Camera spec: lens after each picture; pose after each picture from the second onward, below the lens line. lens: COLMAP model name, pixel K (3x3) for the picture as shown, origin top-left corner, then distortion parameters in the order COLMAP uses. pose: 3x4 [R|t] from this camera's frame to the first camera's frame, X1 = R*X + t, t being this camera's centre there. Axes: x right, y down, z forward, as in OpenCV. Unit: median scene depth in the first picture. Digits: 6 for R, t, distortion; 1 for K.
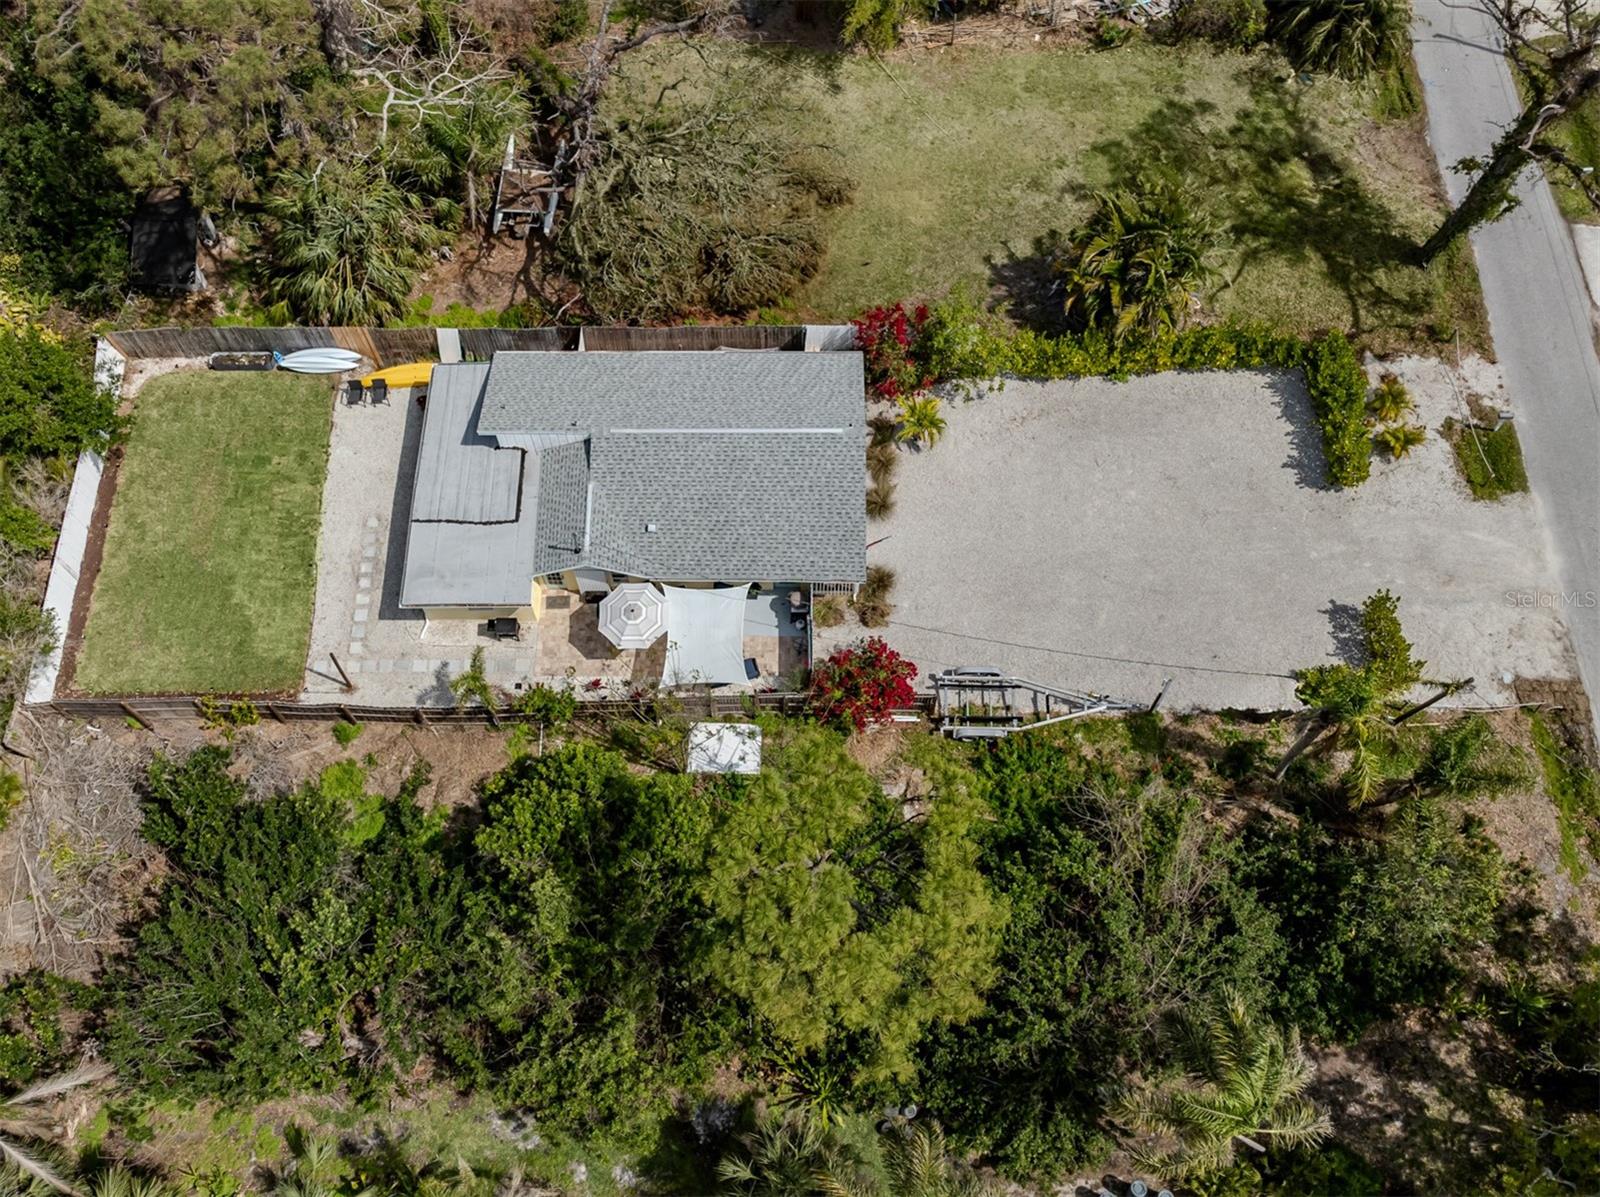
lens RADIAL K [[1263.7, 0, 800.0], [0, 1263.7, 598.5], [0, 0, 1]] dist [-0.021504, 0.000108]
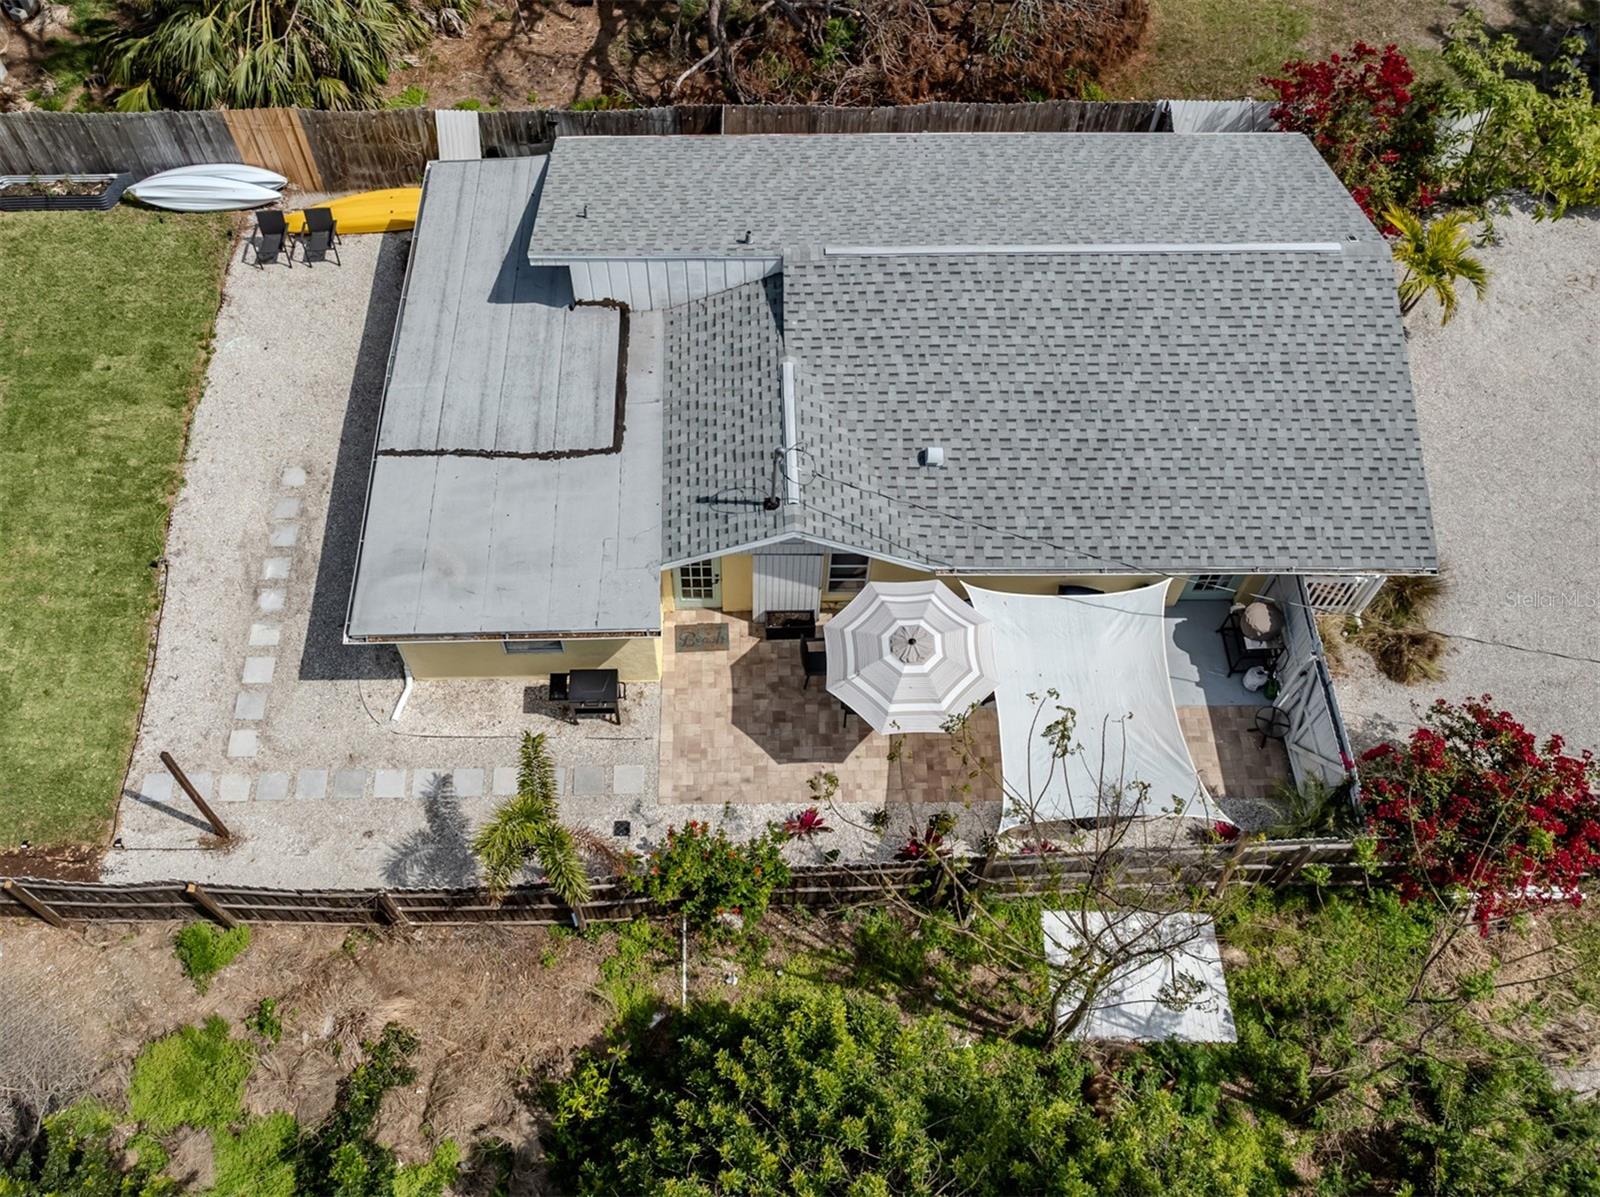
lens RADIAL K [[1263.7, 0, 800.0], [0, 1263.7, 598.5], [0, 0, 1]] dist [-0.021504, 0.000108]
pose [[0.999763, -0.010534, 0.019028, -0.168868], [0.012253, 0.995628, -0.092604, 0.031949], [-0.017970, 0.092815, 0.995521, 0.562267]]
